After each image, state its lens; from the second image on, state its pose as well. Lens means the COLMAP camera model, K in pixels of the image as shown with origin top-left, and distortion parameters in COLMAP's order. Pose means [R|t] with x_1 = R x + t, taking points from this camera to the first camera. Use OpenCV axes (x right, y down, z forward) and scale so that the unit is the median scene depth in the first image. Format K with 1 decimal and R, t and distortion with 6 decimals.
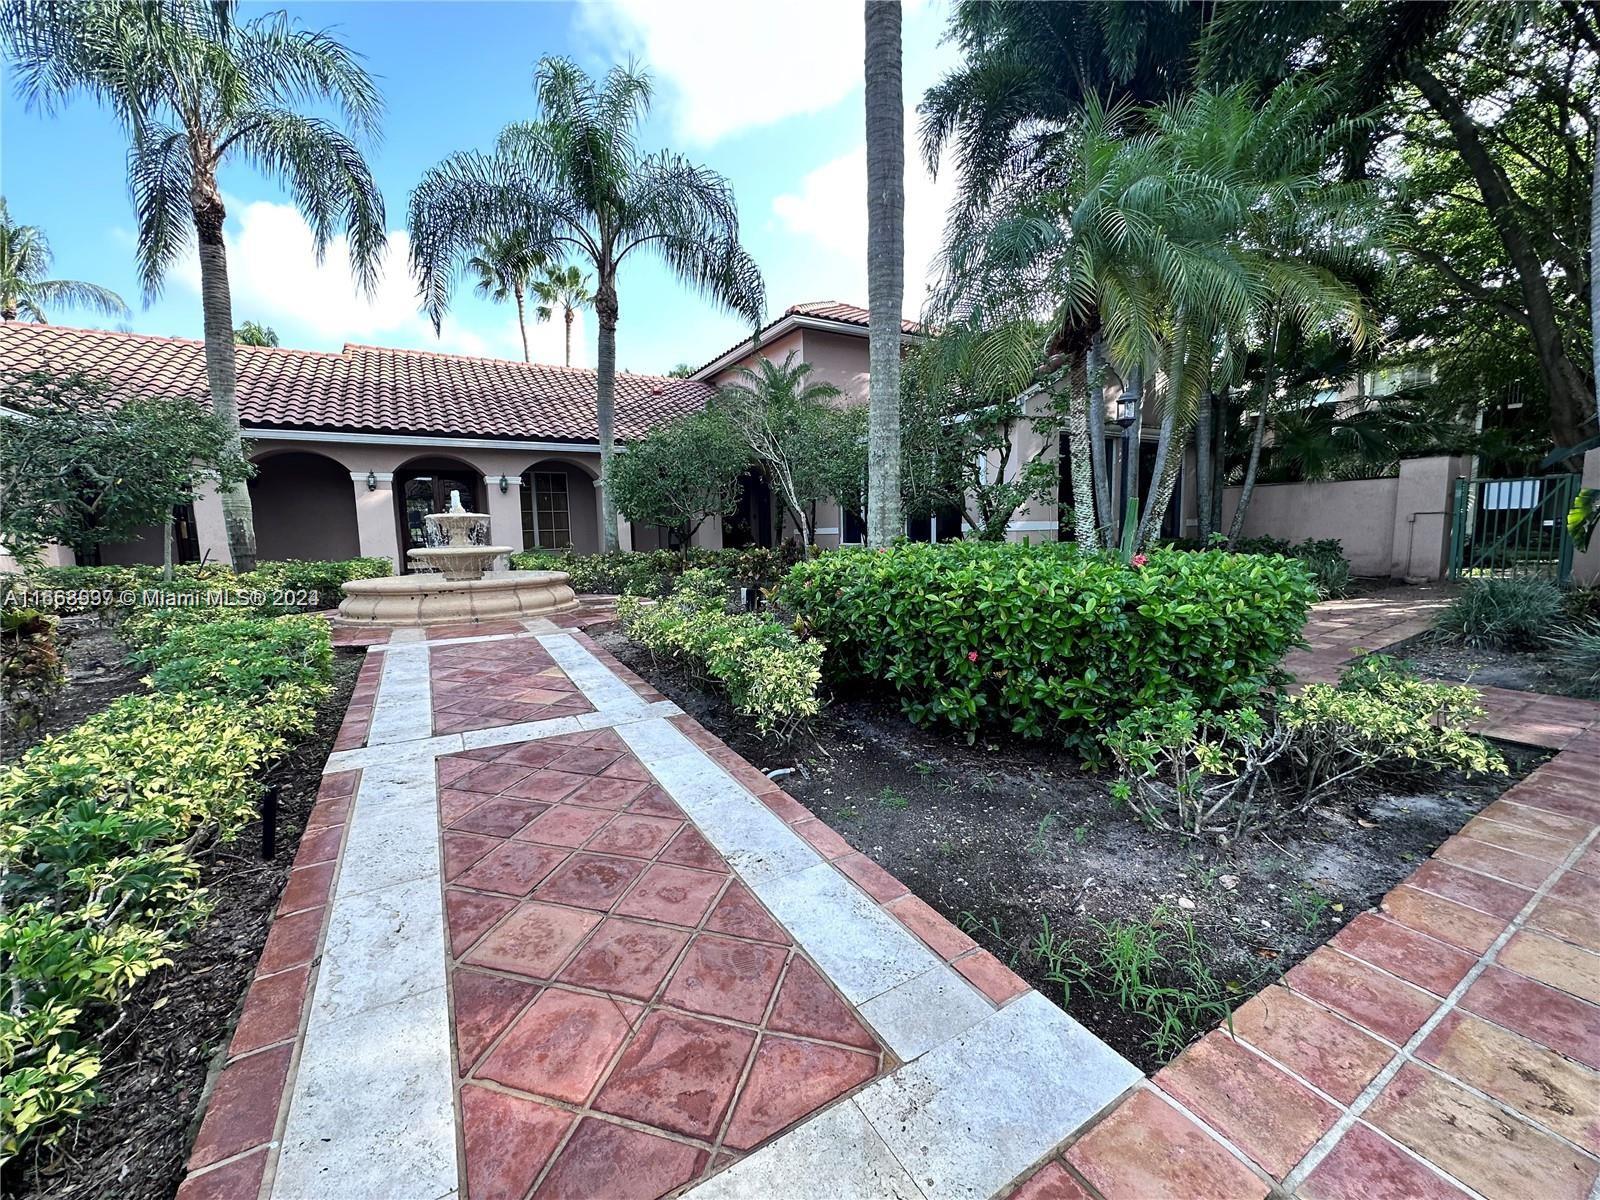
lens RADIAL K [[640.1, 0, 800.0], [0, 640.1, 600.0], [0, 0, 1]] dist [-0.002029, 0.000509]
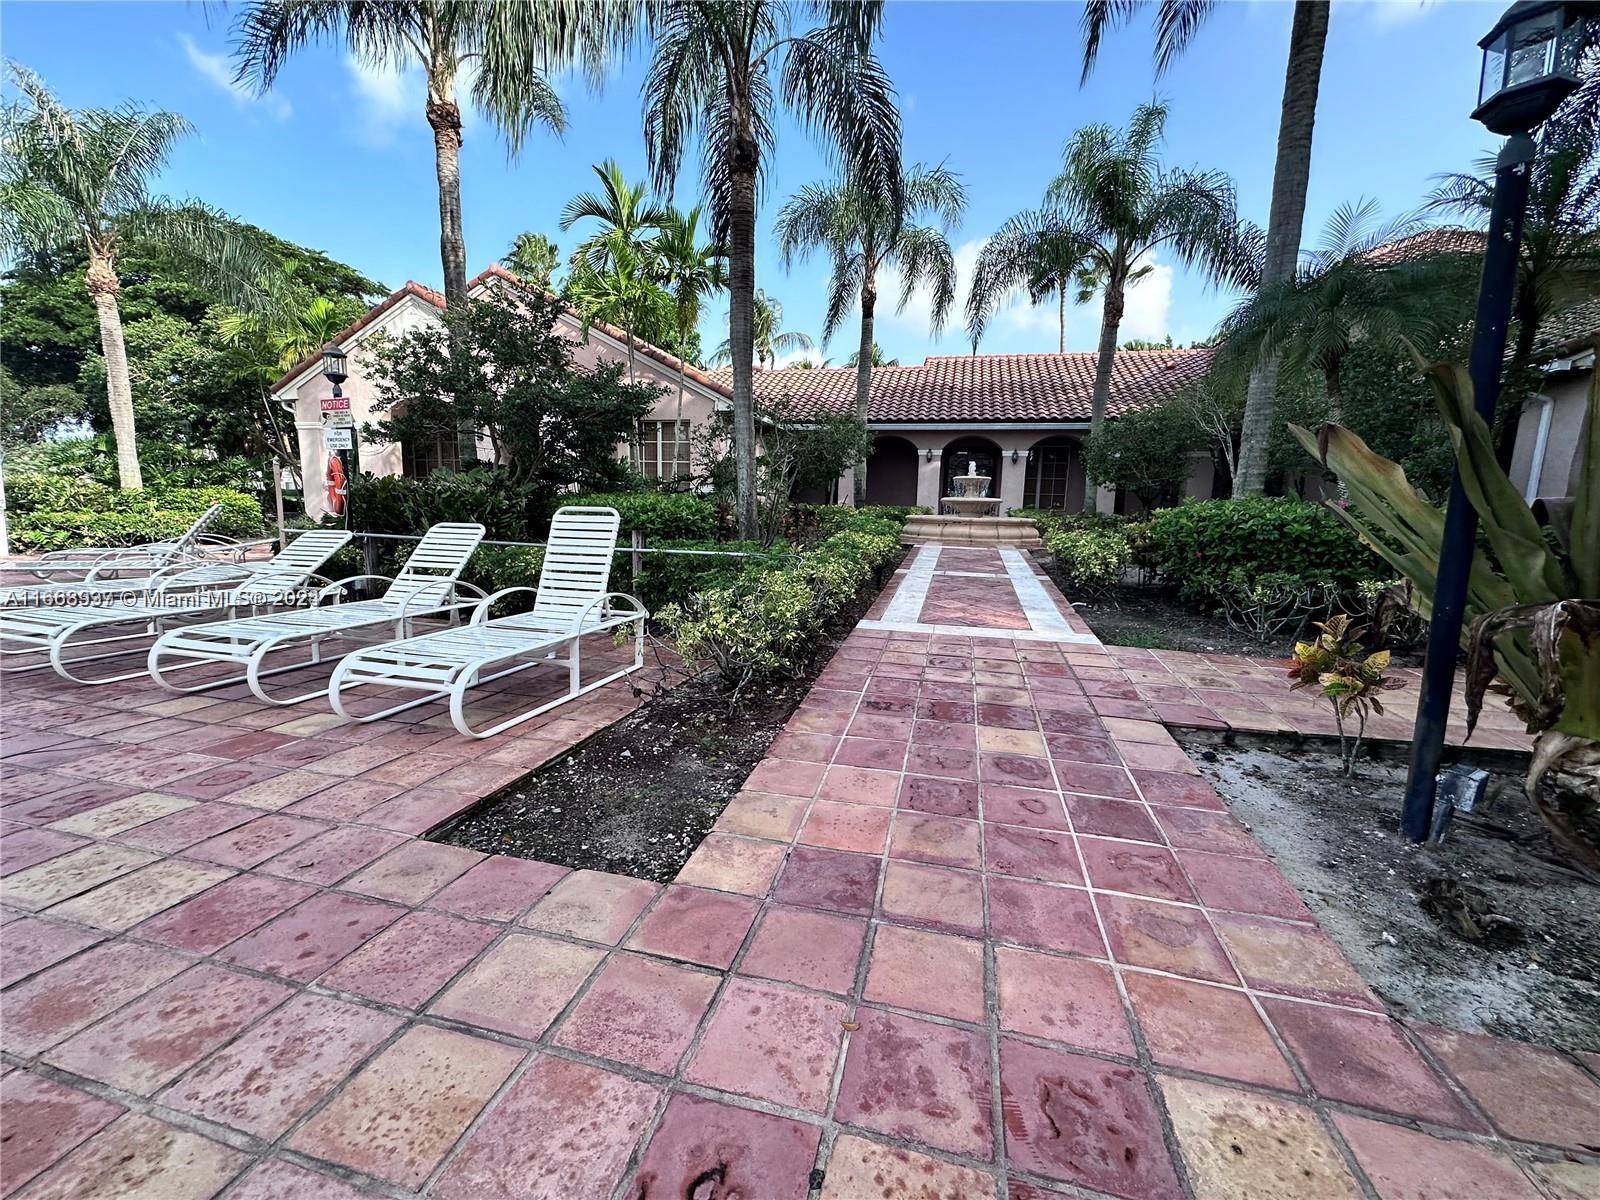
lens RADIAL K [[640.1, 0, 800.0], [0, 640.1, 600.0], [0, 0, 1]] dist [-0.002029, 0.000509]
pose [[0.710115, 0.144503, -0.689098, 0.192824], [-0.114096, 0.989394, 0.089899, 0.047845], [0.694780, 0.014785, 0.719070, -0.277023]]
